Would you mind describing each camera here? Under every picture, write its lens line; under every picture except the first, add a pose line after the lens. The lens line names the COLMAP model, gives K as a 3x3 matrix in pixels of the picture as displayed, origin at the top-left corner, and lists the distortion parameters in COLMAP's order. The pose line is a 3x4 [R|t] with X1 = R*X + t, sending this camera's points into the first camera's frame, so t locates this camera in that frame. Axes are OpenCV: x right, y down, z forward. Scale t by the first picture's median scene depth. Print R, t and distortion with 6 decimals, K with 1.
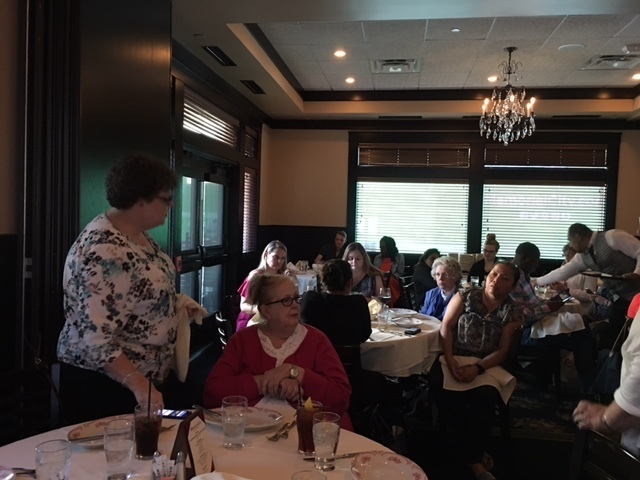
lens RADIAL K [[564.8, 0, 322.6], [0, 564.8, 237.1], [0, 0, 1]] dist [0.047033, -0.031143]
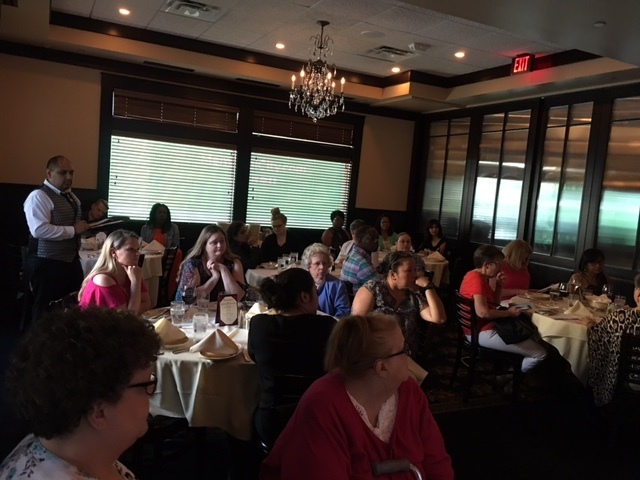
lens RADIAL K [[564.8, 0, 323.7], [0, 564.8, 239.8], [0, 0, 1]] dist [0.047033, -0.031143]
pose [[0.817076, -0.007467, 0.576481, -0.176653], [-0.045753, 0.995923, 0.077747, -0.024614], [-0.574711, -0.089901, 0.813403, 0.125343]]
